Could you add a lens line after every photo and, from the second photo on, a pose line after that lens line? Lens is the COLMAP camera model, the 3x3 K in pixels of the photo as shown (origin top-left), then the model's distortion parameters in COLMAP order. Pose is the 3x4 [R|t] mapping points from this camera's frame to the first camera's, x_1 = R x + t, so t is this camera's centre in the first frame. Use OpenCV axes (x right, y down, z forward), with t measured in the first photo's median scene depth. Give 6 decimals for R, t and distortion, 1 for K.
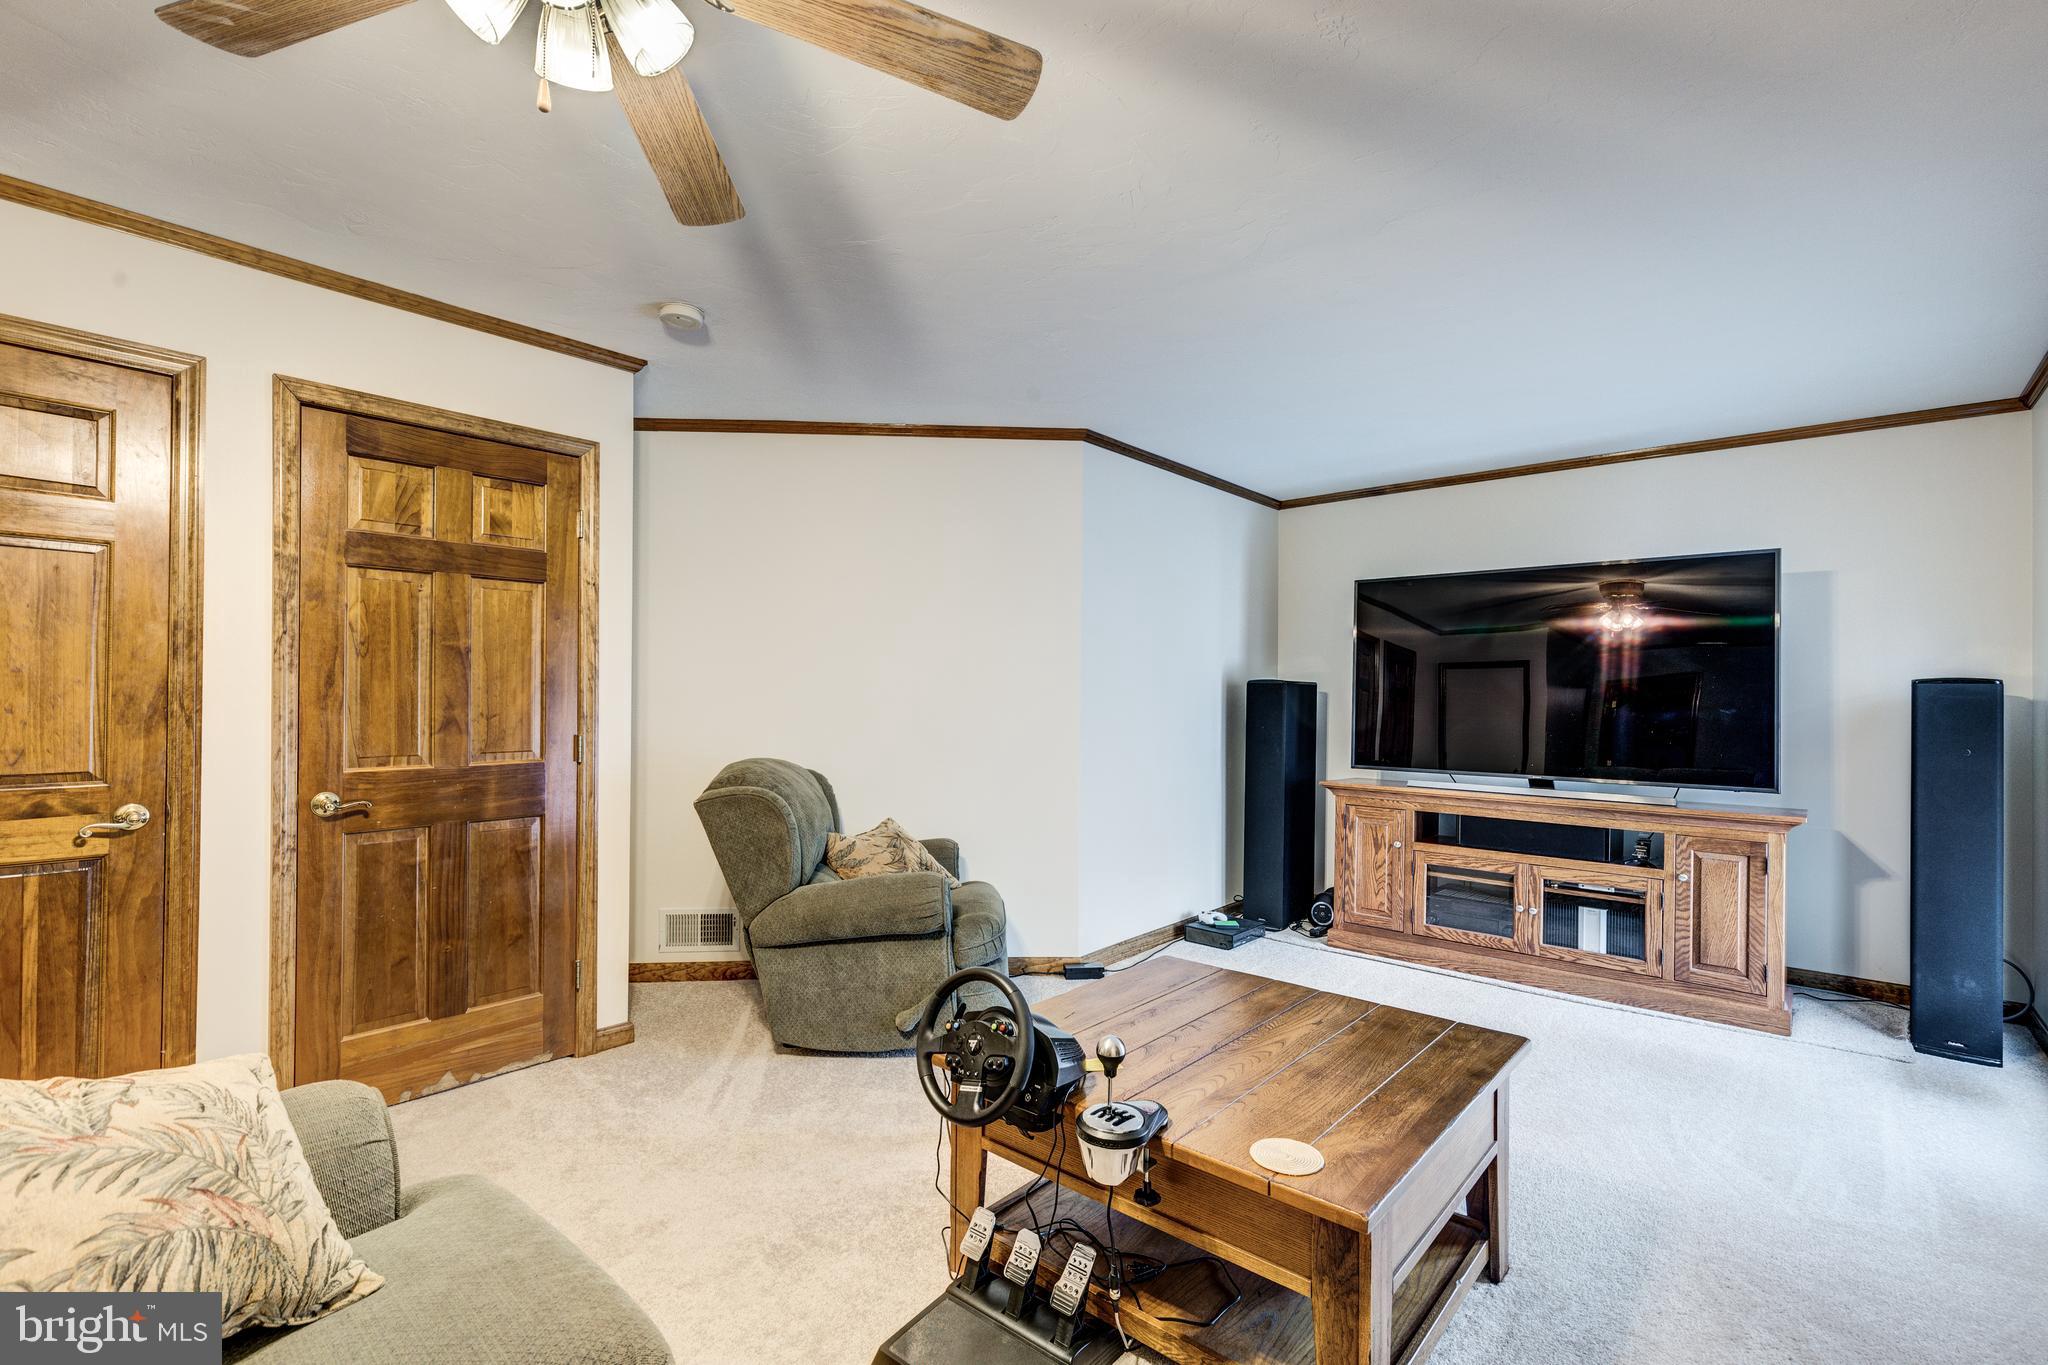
lens RADIAL K [[930.0, 0, 1020.6], [0, 930.0, 686.6], [0, 0, 1]] dist [0.013950, -0.000091]
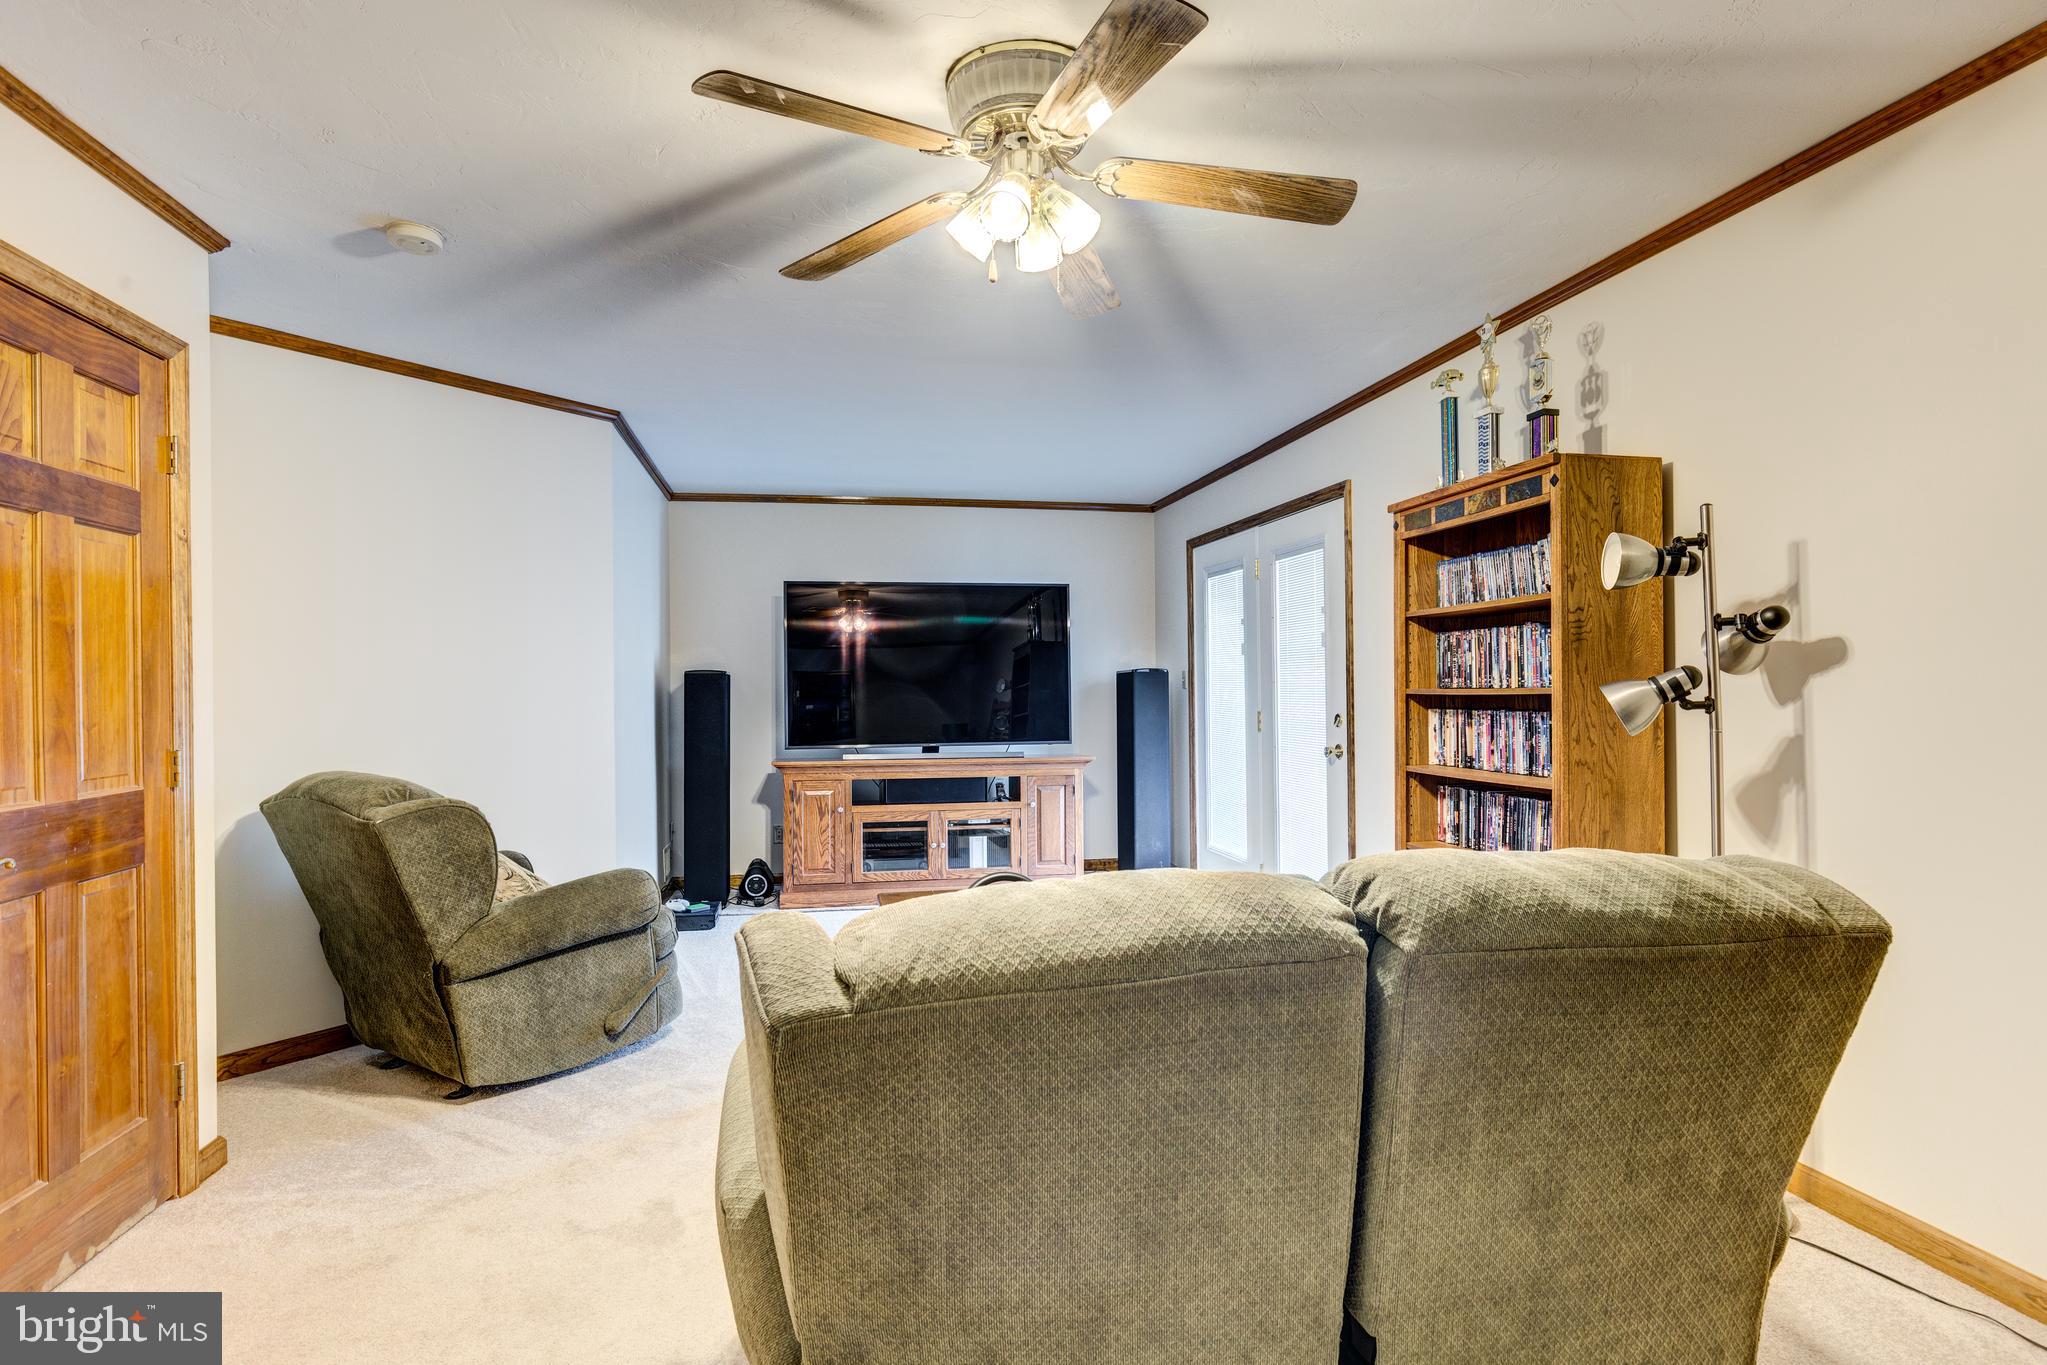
lens RADIAL K [[1076.8, 0, 1017.5], [0, 1076.8, 684.7], [0, 0, 1]] dist [0.001262, 0.000138]
pose [[0.613596, -0.012928, 0.789514, -0.632627], [0.008664, 0.999916, 0.009639, -0.000226], [-0.789572, 0.000926, 0.613657, -0.015840]]
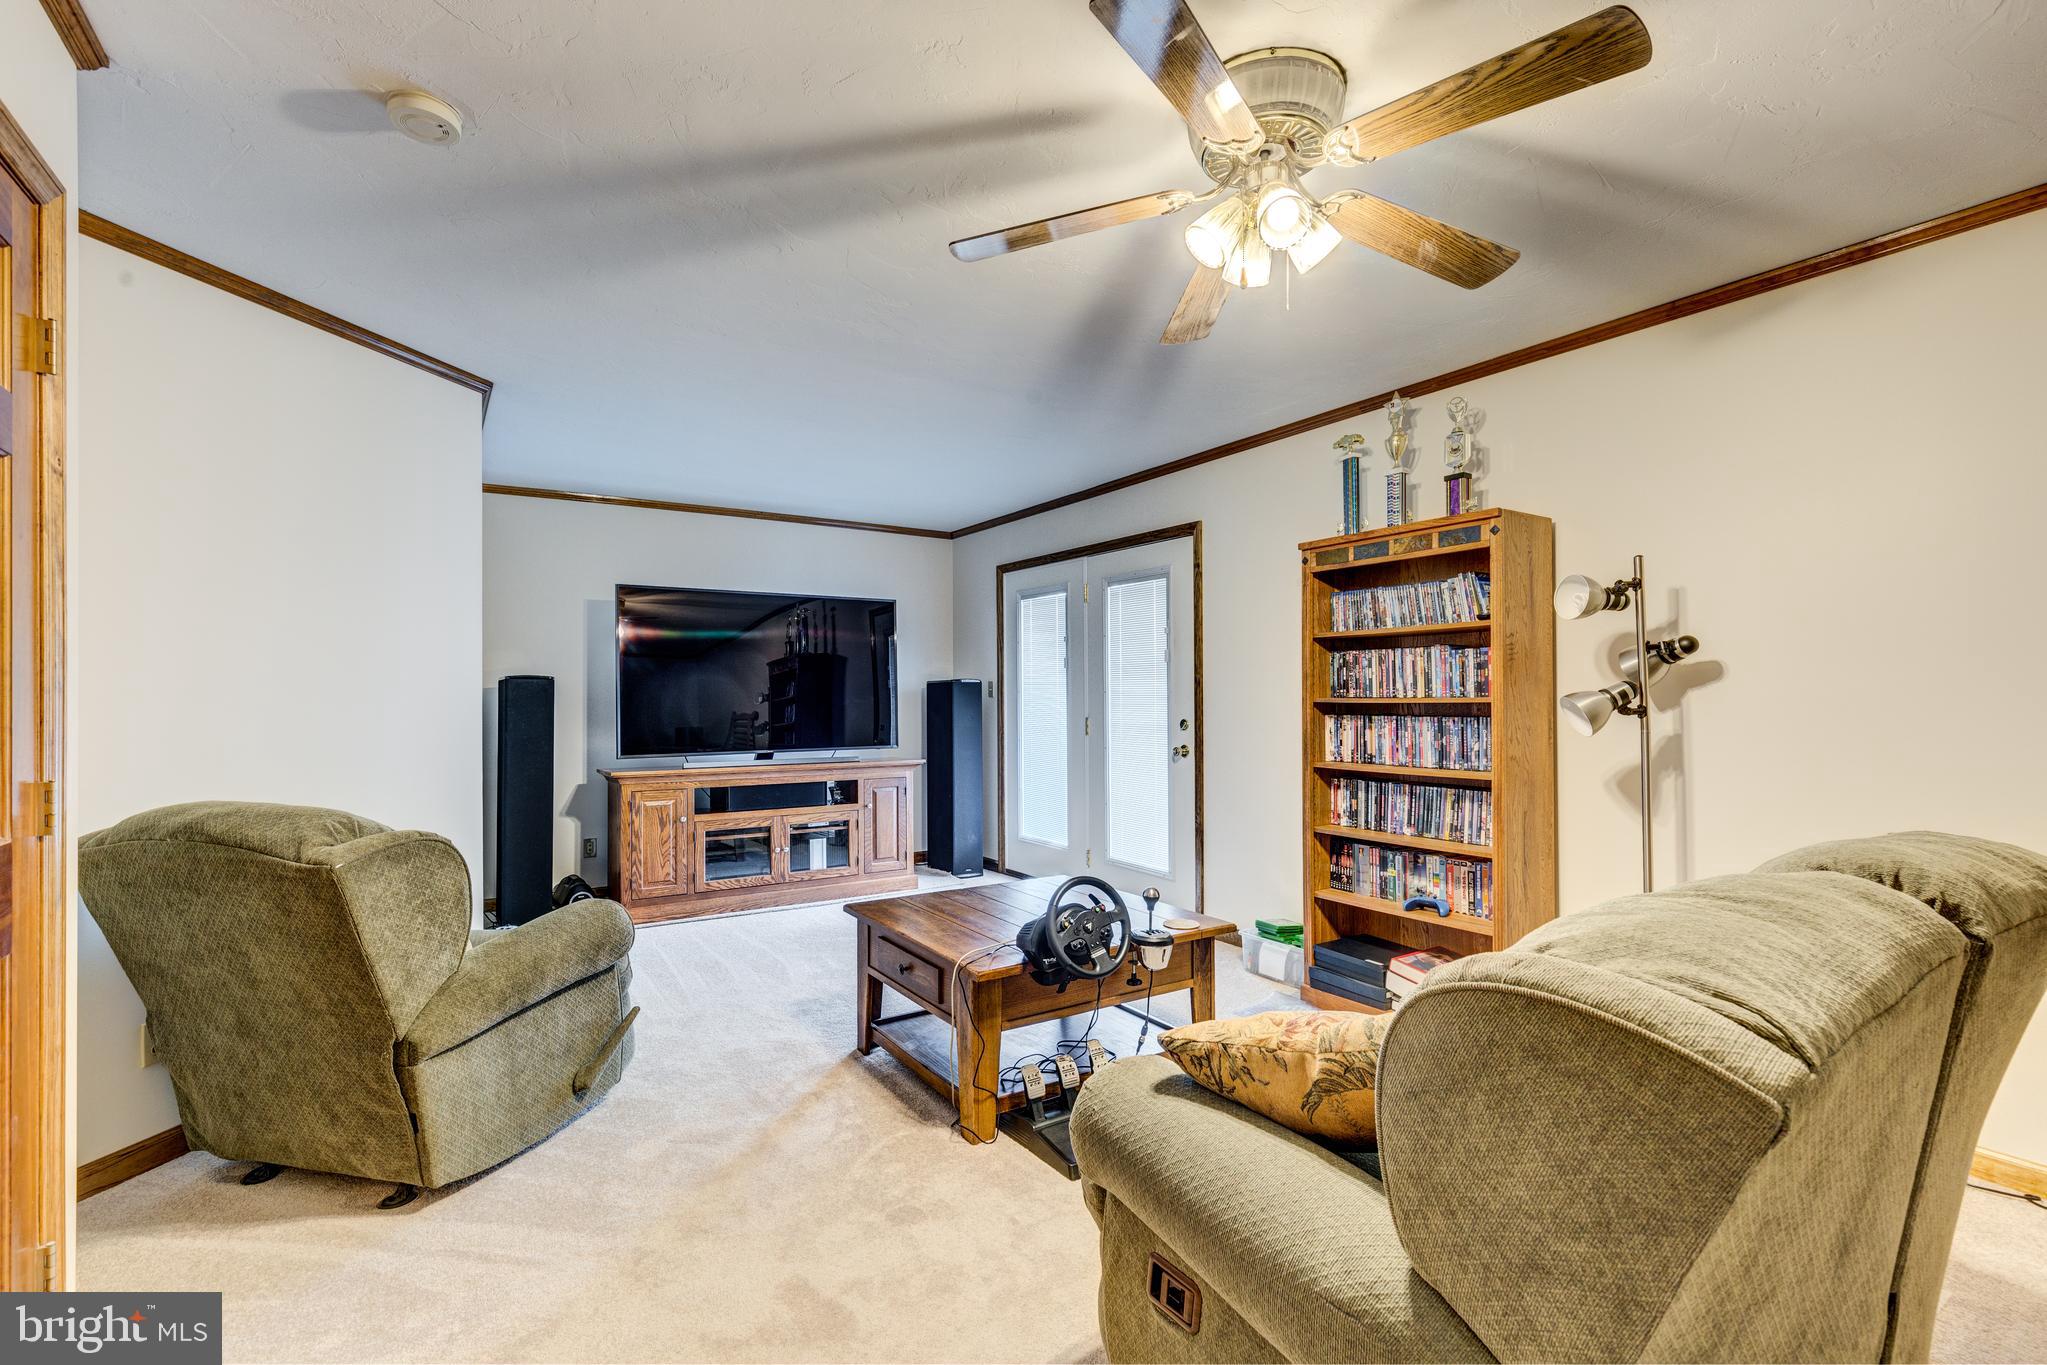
lens RADIAL K [[923.3, 0, 1023.1], [0, 923.3, 687.1], [0, 0, 1]] dist [0.005745, -0.000563]
pose [[0.278487, -0.002861, 0.960436, -0.691130], [-0.000647, 0.999995, 0.003166, 0.001168], [-0.960440, -0.001504, 0.278483, 0.326602]]
